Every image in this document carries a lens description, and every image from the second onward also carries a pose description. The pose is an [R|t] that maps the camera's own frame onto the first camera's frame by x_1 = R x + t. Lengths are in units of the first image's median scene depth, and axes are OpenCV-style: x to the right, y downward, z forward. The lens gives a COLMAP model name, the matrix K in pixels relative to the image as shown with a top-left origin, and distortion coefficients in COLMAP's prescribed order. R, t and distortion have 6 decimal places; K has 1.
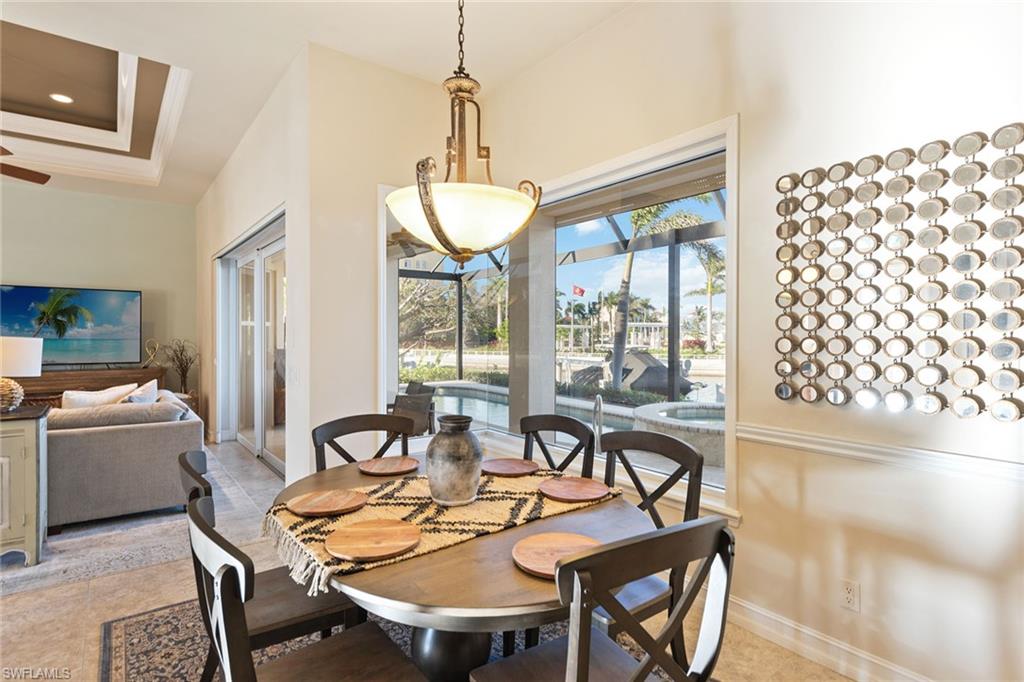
lens RADIAL K [[522.8, 0, 512.0], [0, 522.8, 341.0], [0, 0, 1]] dist [-0.000655, -0.000062]
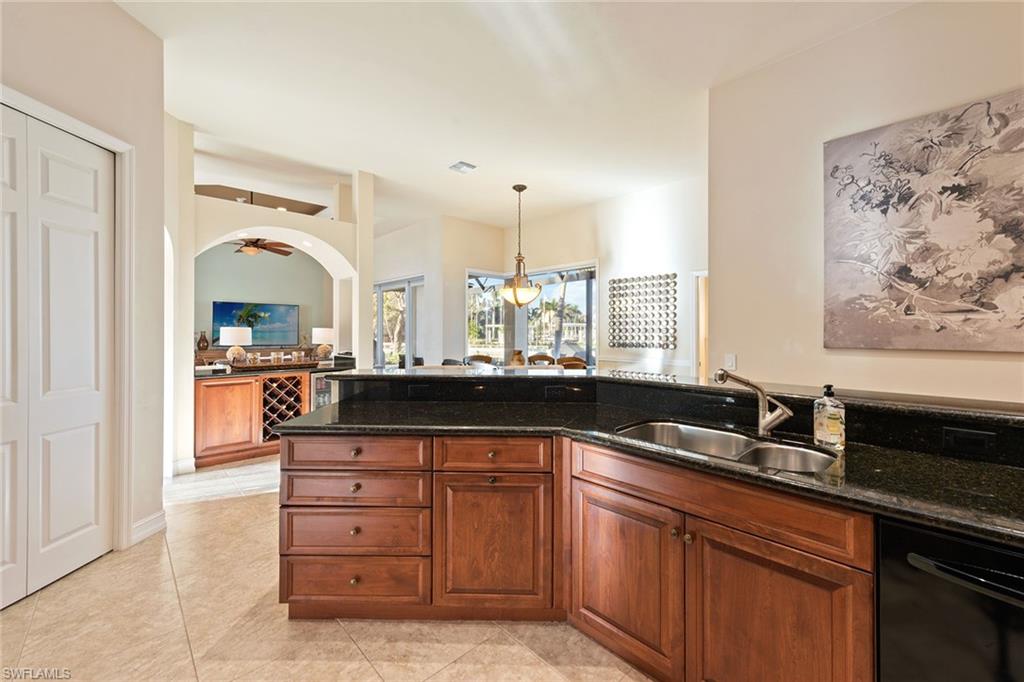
lens RADIAL K [[419.4, 0, 512.0], [0, 419.4, 341.0], [0, 0, 1]] dist [0.000153, 0.000000]
pose [[0.995189, 0.002052, 0.097956, -0.078436], [-0.002797, 0.999968, 0.007467, 0.011714], [-0.097938, -0.007705, 0.995163, -0.342931]]
